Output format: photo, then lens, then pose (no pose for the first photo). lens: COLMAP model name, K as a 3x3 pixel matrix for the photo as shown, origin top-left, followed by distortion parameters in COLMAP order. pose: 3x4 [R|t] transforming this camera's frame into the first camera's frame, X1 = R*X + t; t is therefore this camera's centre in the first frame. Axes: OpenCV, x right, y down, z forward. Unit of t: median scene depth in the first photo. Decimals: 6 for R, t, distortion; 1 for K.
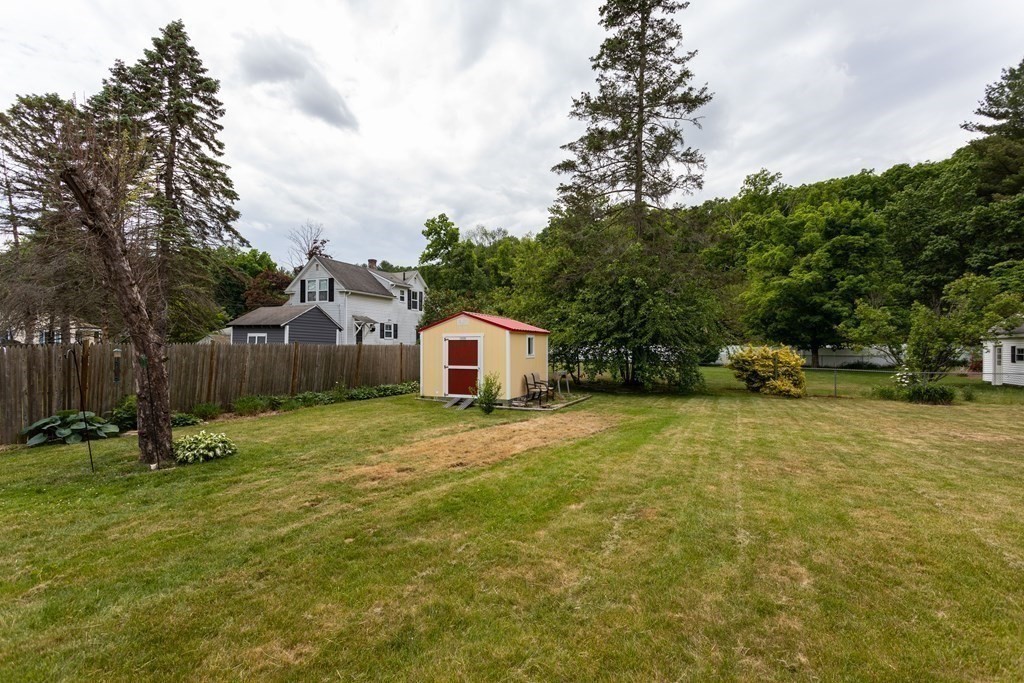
lens RADIAL K [[486.0, 0, 500.9], [0, 486.0, 342.1], [0, 0, 1]] dist [0.000047, 0.000648]
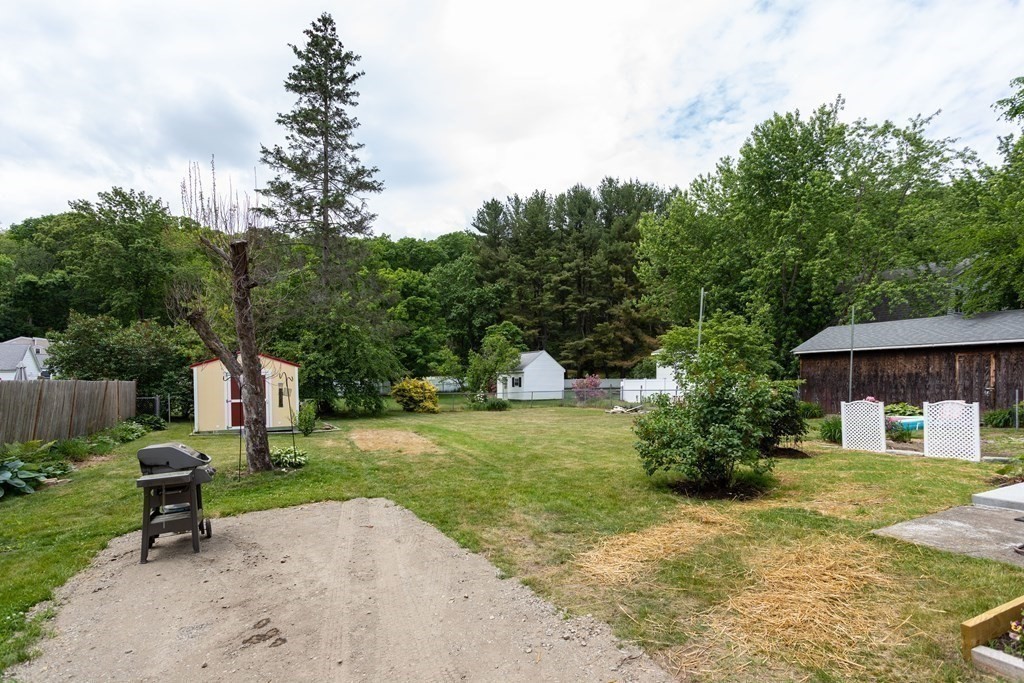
lens RADIAL K [[505.3, 0, 508.2], [0, 505.3, 376.9], [0, 0, 1]] dist [0.009512, 0.000120]
pose [[0.604560, -0.005463, 0.796541, -0.374431], [0.002561, 0.999985, 0.004915, -0.002901], [-0.796555, -0.000931, 0.604565, -0.082473]]
